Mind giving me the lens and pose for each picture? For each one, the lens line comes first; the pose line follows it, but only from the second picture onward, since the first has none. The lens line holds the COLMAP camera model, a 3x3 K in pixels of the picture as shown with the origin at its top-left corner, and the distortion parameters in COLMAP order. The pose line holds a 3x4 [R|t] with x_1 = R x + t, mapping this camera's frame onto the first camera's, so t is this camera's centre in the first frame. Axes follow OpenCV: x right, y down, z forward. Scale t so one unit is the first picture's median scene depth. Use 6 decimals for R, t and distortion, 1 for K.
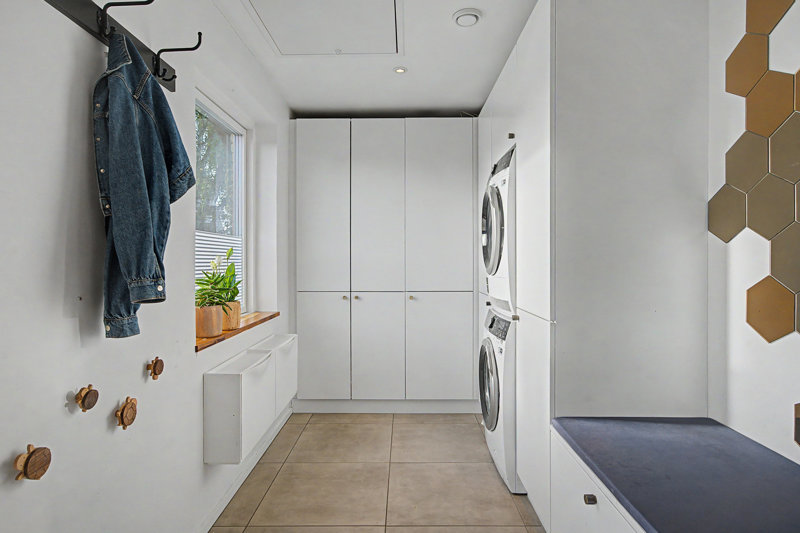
lens RADIAL K [[448.0, 0, 398.6], [0, 448.0, 263.4], [0, 0, 1]] dist [-0.000402, 0.002516]
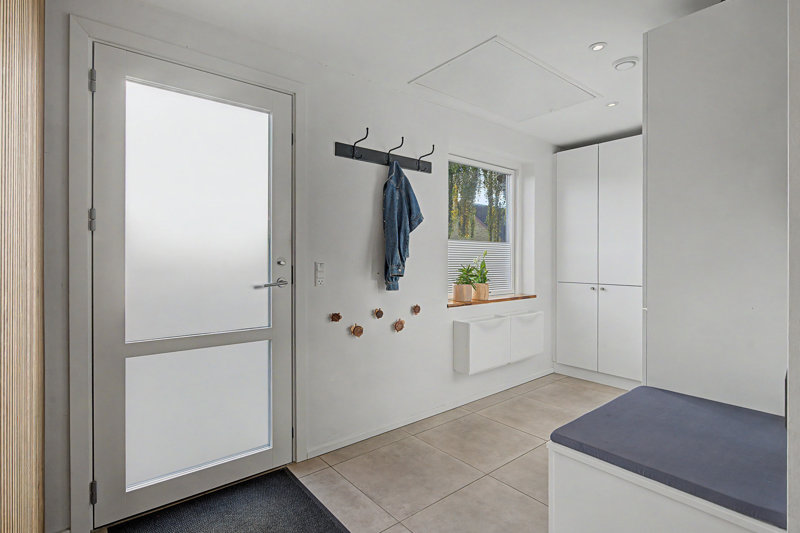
lens RADIAL K [[396.3, 0, 403.1], [0, 396.3, 260.0], [0, 0, 1]] dist [-0.001642, 0.000217]
pose [[0.647659, 0.009204, -0.761874, 0.832152], [-0.009939, 0.999944, 0.003631, -0.004109], [0.761865, 0.005221, 0.647715, -0.252967]]
